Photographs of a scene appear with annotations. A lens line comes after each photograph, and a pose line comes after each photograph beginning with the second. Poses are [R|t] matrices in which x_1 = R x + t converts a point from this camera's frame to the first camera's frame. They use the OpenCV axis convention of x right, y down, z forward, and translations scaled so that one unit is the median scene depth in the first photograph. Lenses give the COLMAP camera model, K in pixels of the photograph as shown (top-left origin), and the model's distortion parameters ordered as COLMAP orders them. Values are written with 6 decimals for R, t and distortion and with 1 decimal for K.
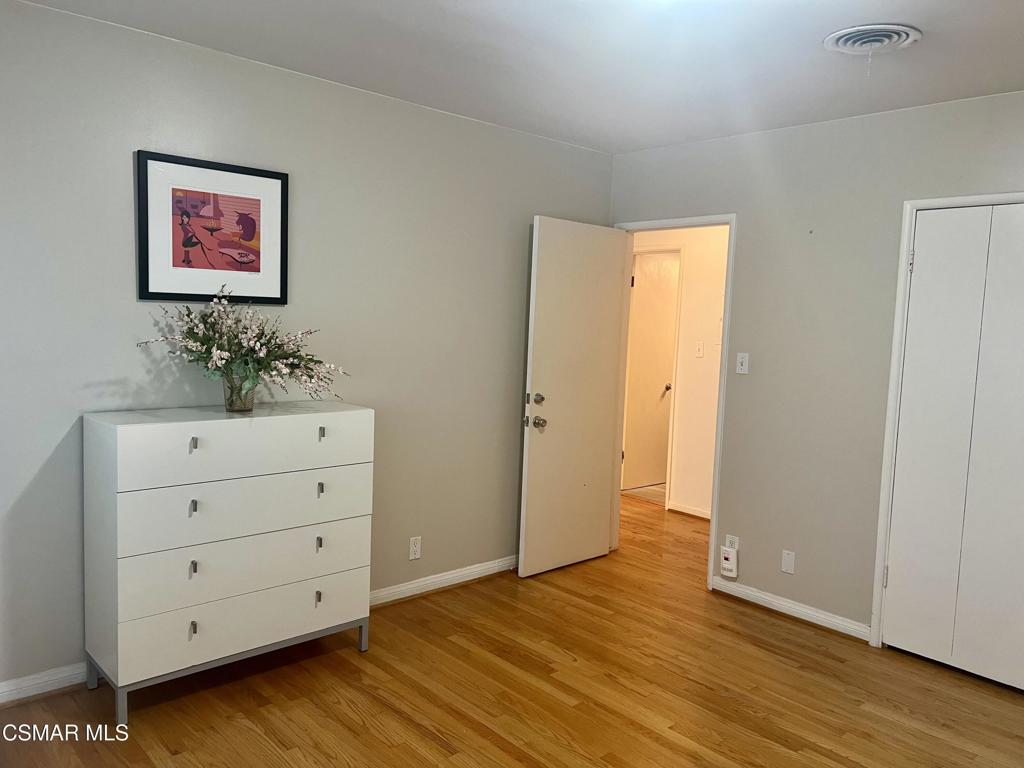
lens RADIAL K [[766.1, 0, 512.0], [0, 766.1, 384.0], [0, 0, 1]] dist [0.056596, -0.069742]
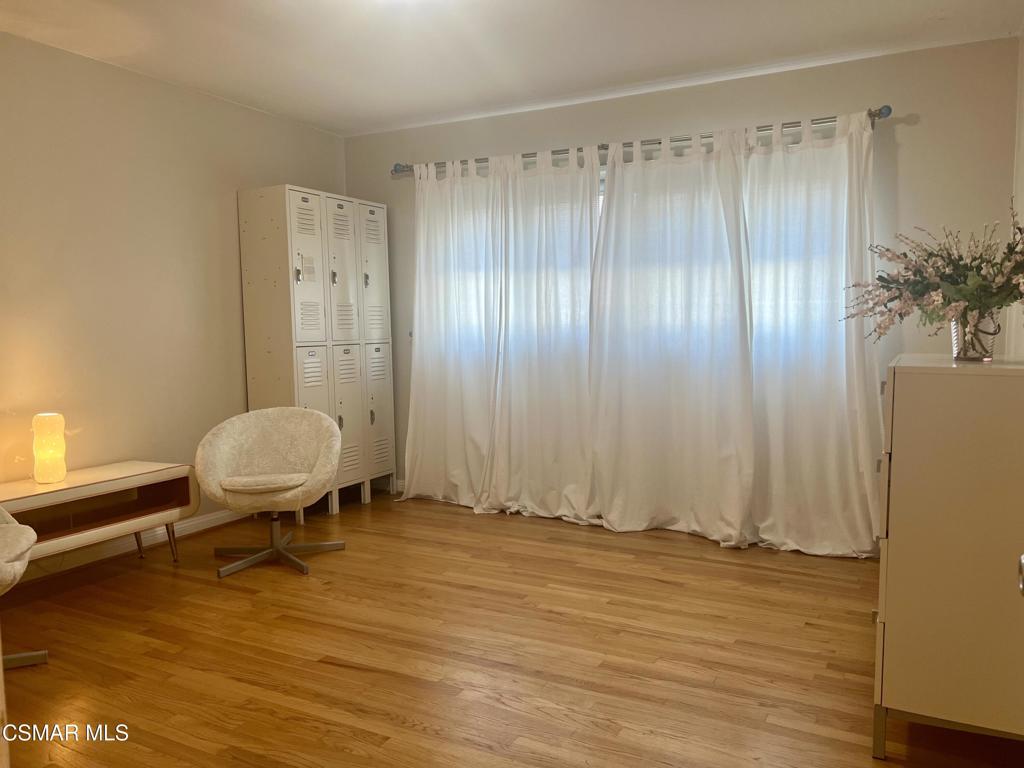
lens RADIAL K [[766.1, 0, 512.0], [0, 766.1, 384.0], [0, 0, 1]] dist [0.056596, -0.069742]
pose [[-0.941619, -0.012858, -0.336435, 0.357721], [-0.068424, 0.985725, 0.153834, -0.031124], [0.329654, 0.167873, -0.929057, 1.720532]]
